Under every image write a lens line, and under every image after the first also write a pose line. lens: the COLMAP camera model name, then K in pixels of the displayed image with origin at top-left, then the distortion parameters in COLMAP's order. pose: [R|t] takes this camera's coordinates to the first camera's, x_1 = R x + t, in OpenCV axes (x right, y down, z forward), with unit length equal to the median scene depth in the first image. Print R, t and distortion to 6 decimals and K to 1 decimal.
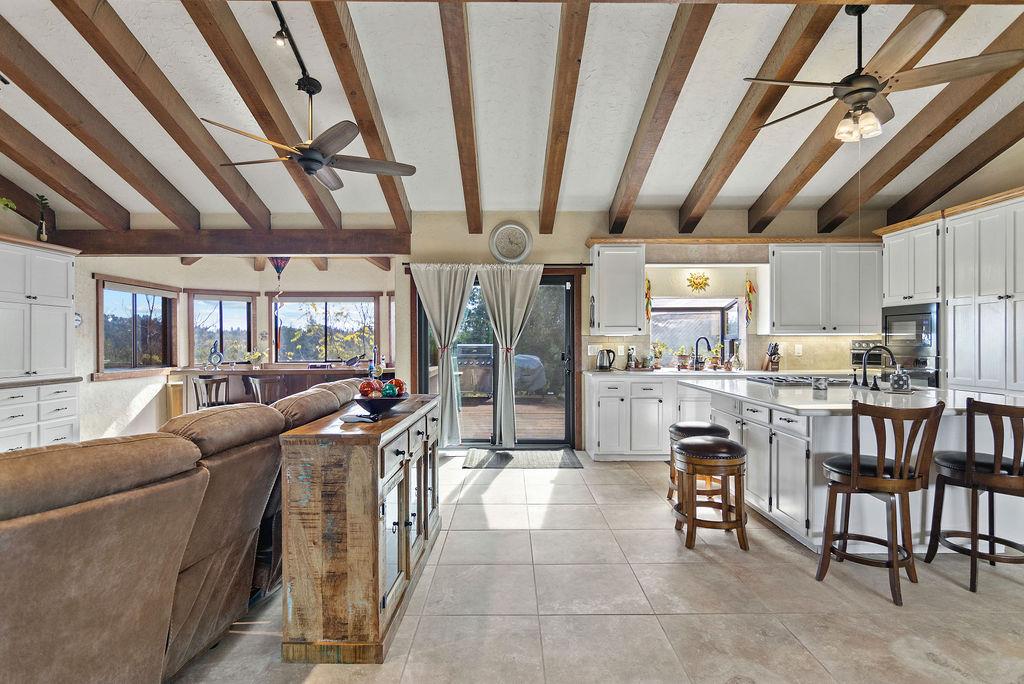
lens RADIAL K [[521.4, 0, 512.0], [0, 521.4, 342.0], [0, 0, 1]] dist [-0.001910, -0.000198]
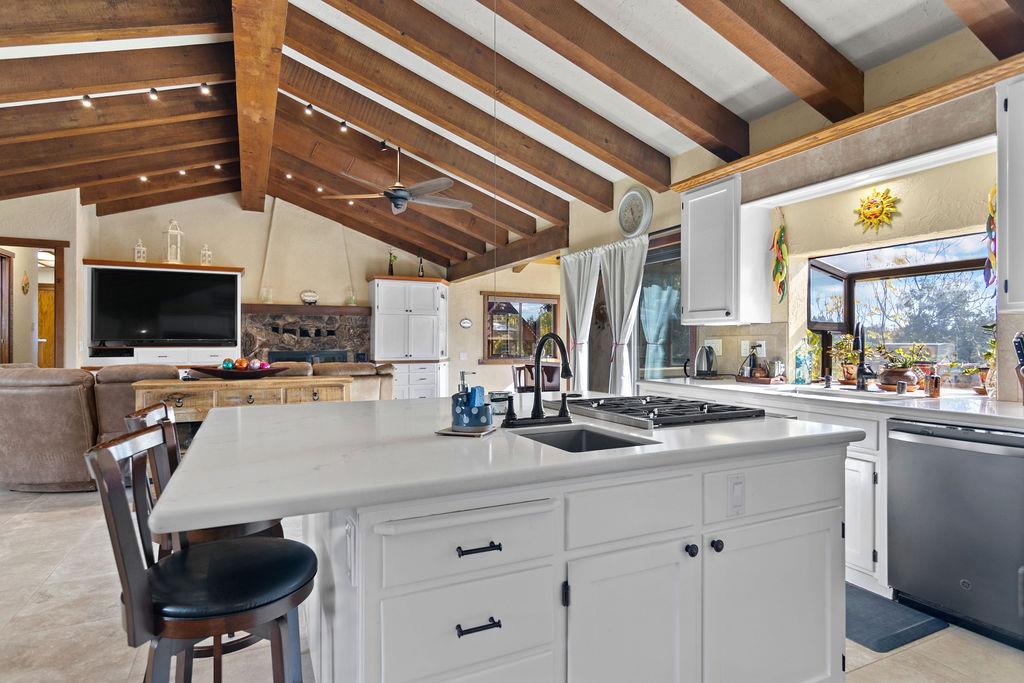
lens RADIAL K [[536.3, 0, 514.1], [0, 536.3, 345.7], [0, 0, 1]] dist [-0.001010, -0.000084]
pose [[0.444137, 0.008870, -0.895915, 0.697566], [-0.004827, 0.999960, 0.007507, 0.010608], [0.895946, 0.000991, 0.444162, 0.485598]]
